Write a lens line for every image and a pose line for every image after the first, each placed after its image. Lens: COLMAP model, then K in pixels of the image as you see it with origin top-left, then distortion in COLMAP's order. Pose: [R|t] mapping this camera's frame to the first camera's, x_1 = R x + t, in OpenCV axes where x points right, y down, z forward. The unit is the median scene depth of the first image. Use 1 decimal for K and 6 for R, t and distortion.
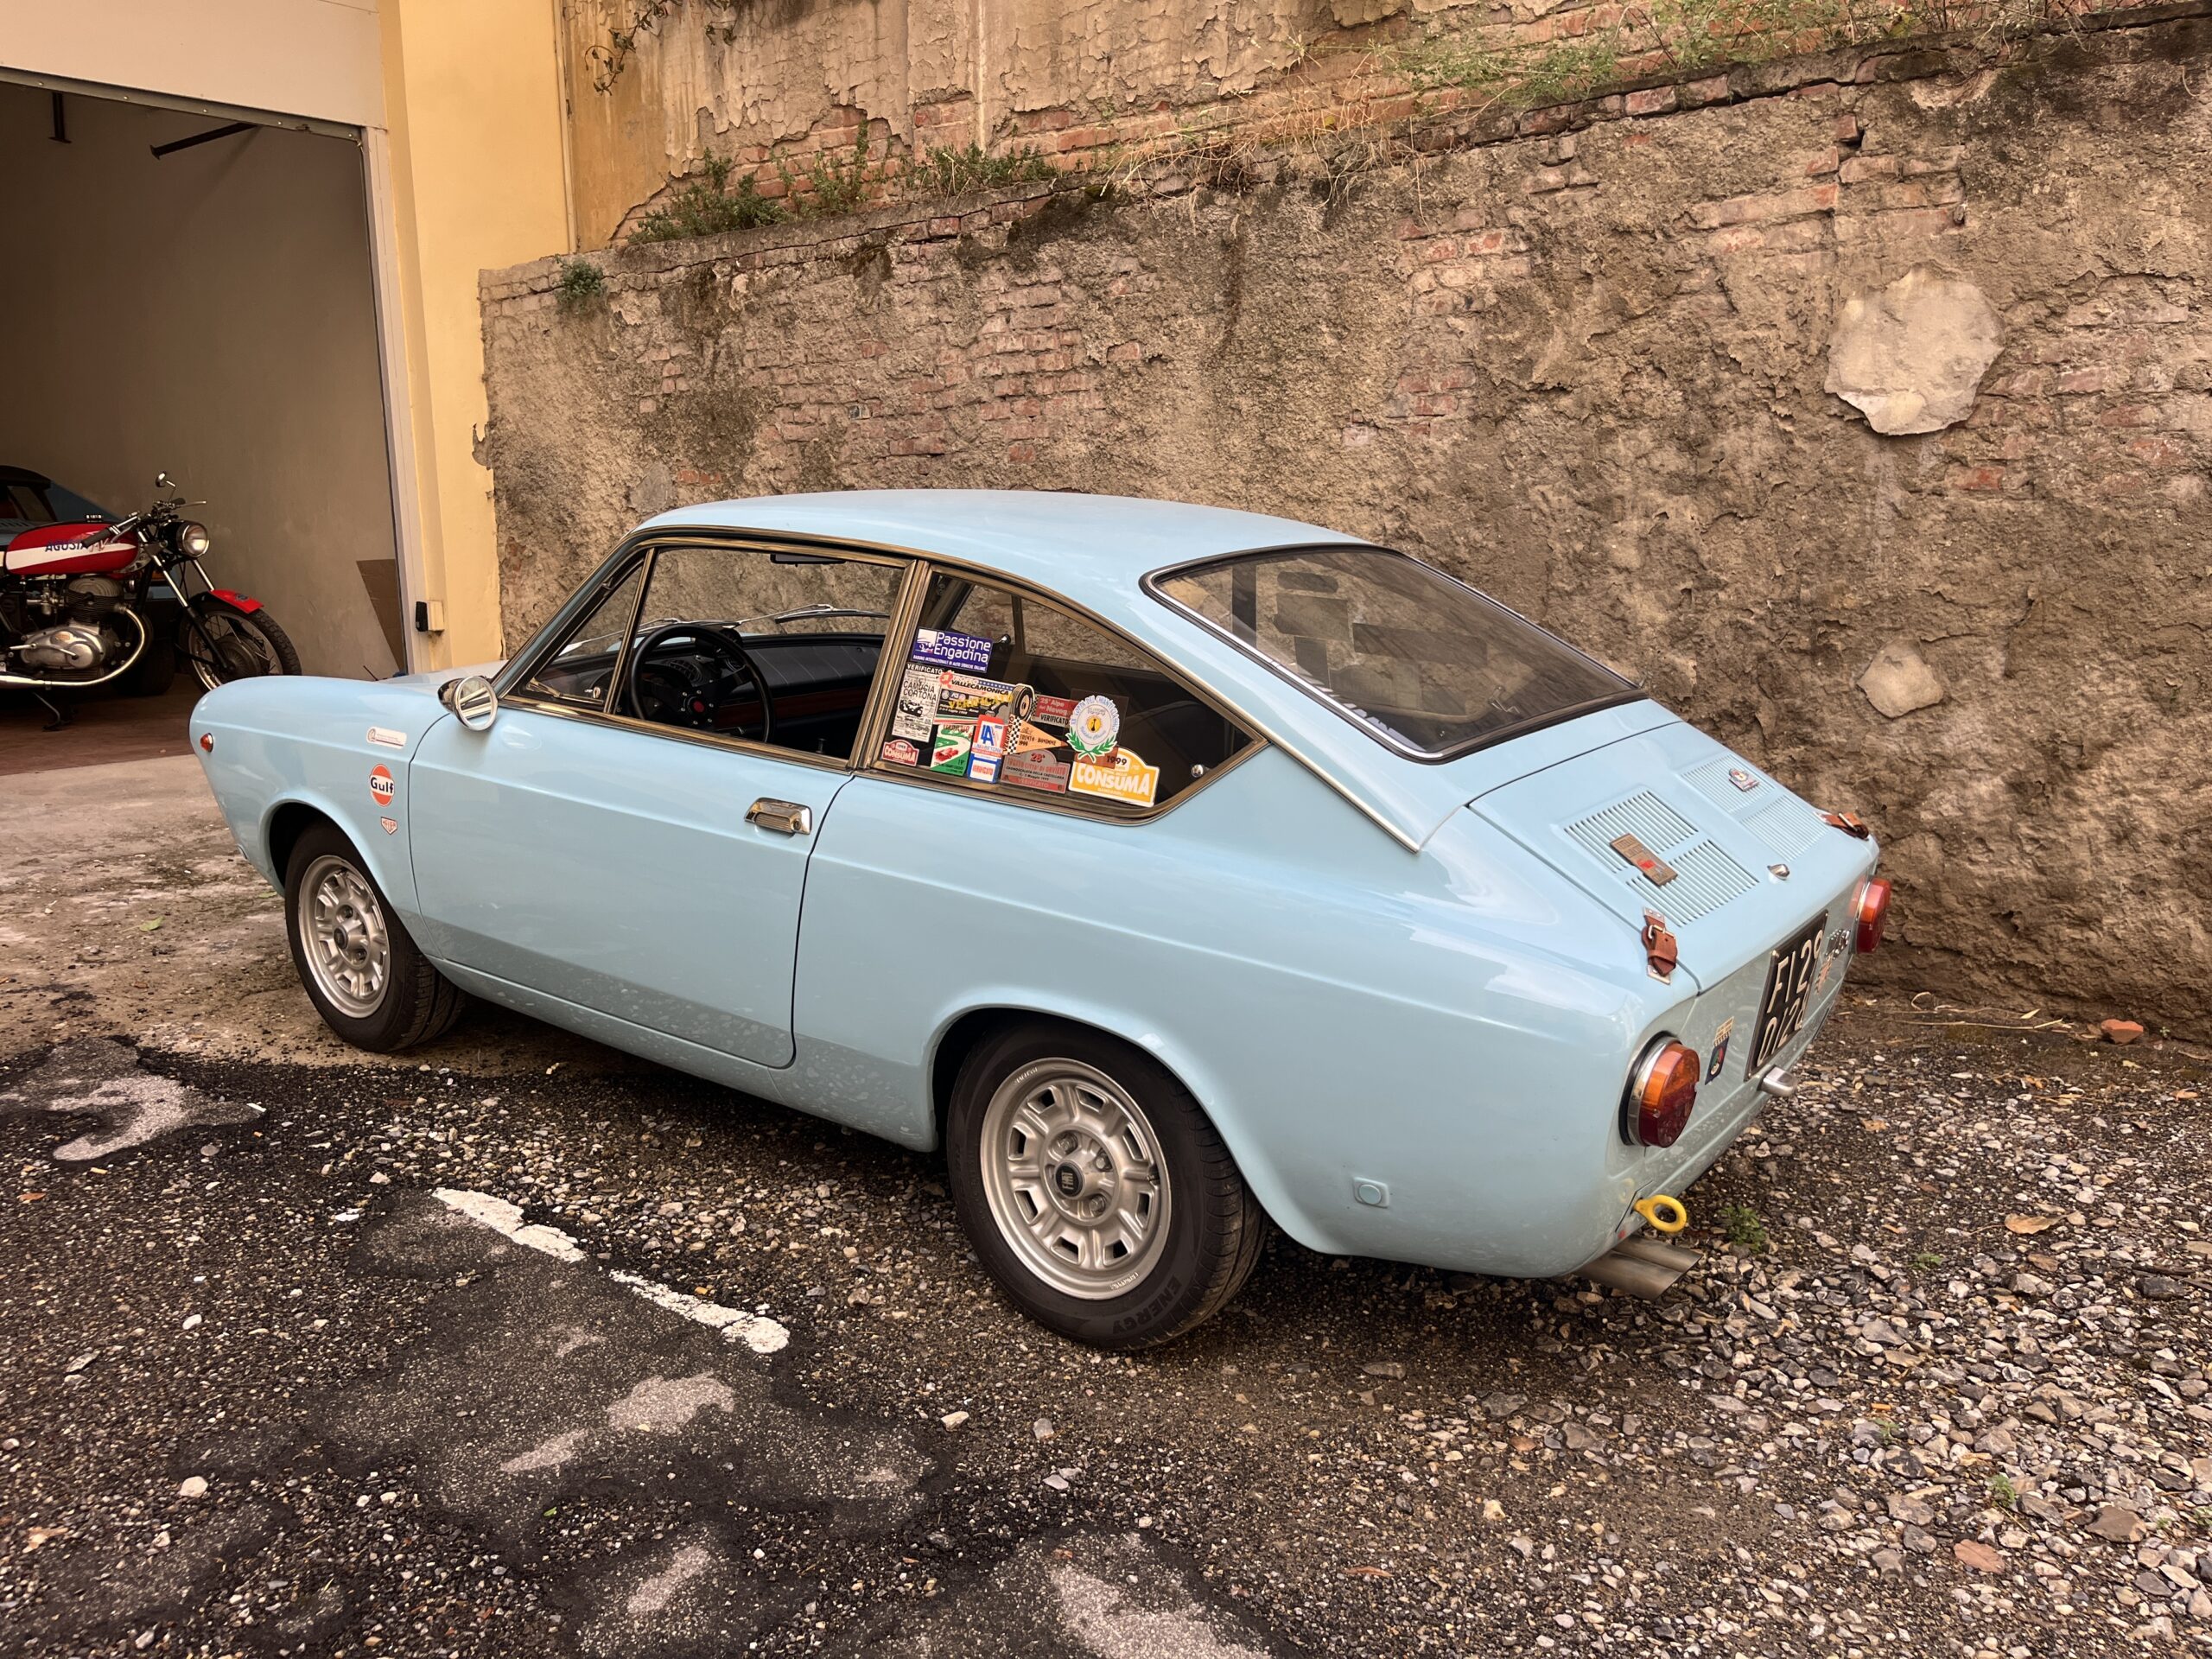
lens RADIAL K [[1684.1, 0, 1091.3], [0, 1684.1, 834.6], [0, 0, 1]] dist [0.050102, -0.072699]
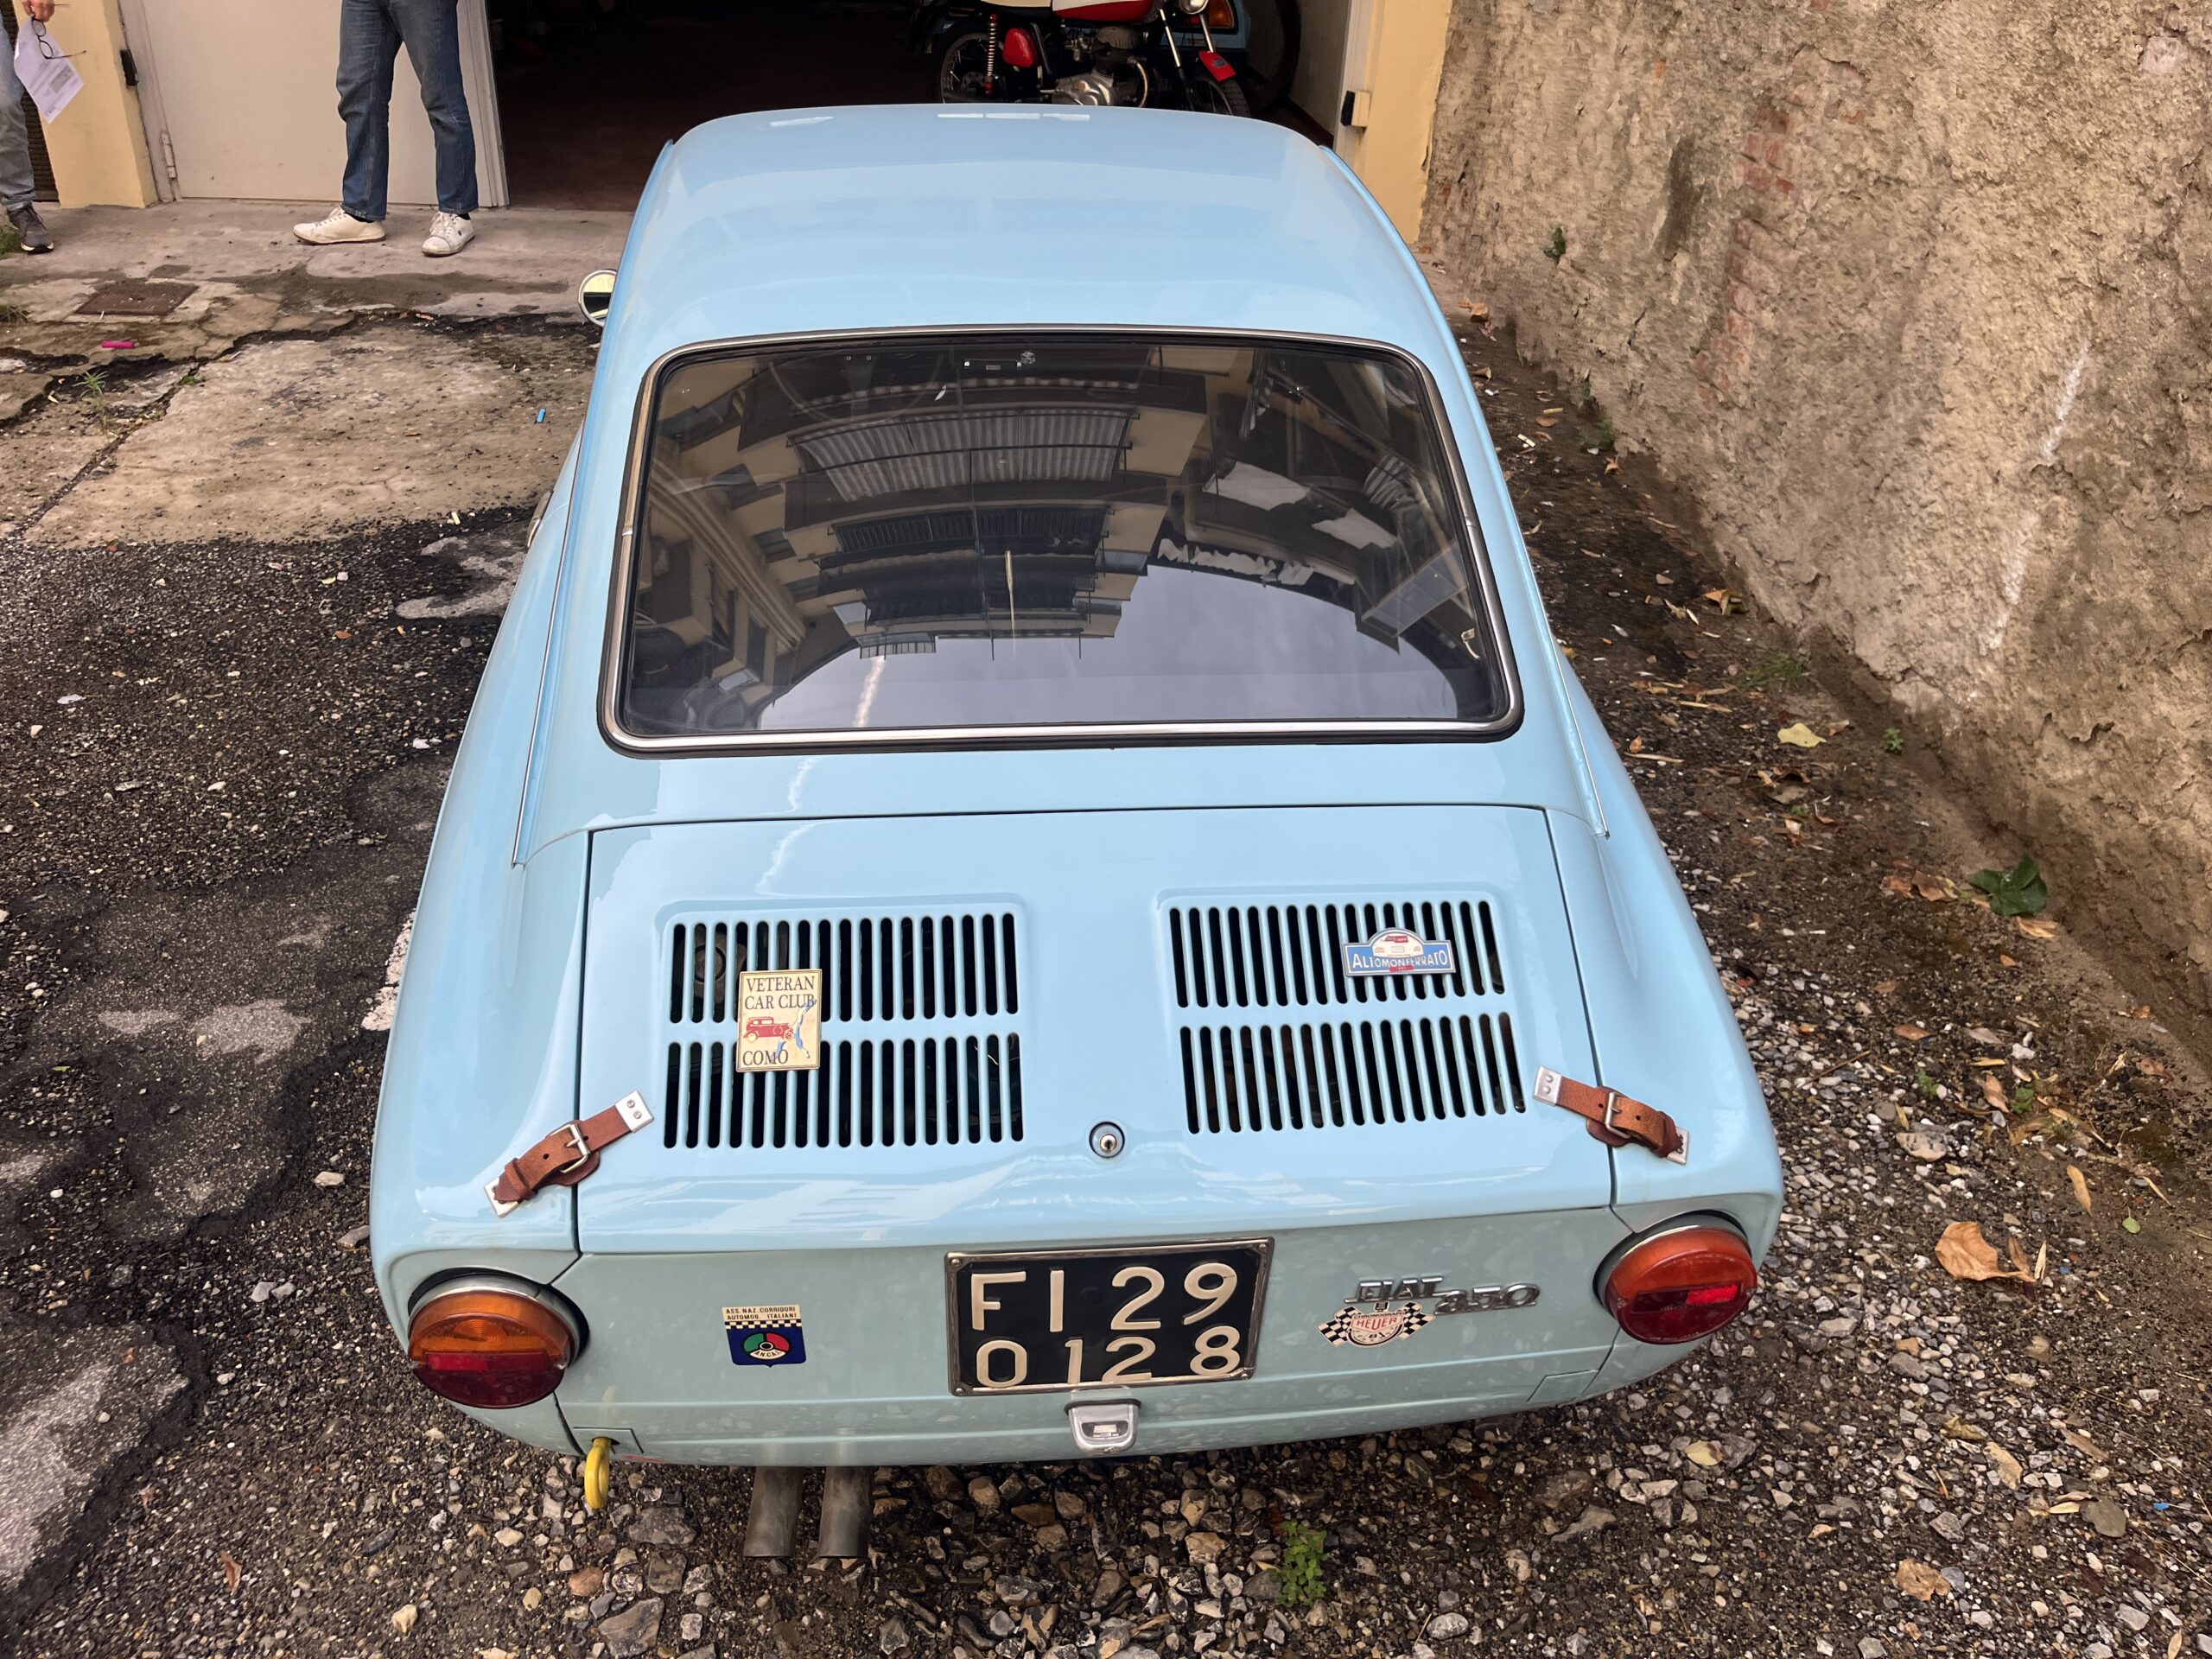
lens RADIAL K [[1678.4, 0, 1082.7], [0, 1678.4, 829.8], [0, 0, 1]] dist [0.078500, -0.117096]
pose [[0.670670, 0.400076, -0.624612, 0.407857], [-0.186626, 0.905997, 0.379922, -0.163945], [0.717894, -0.138234, 0.682290, 0.355525]]
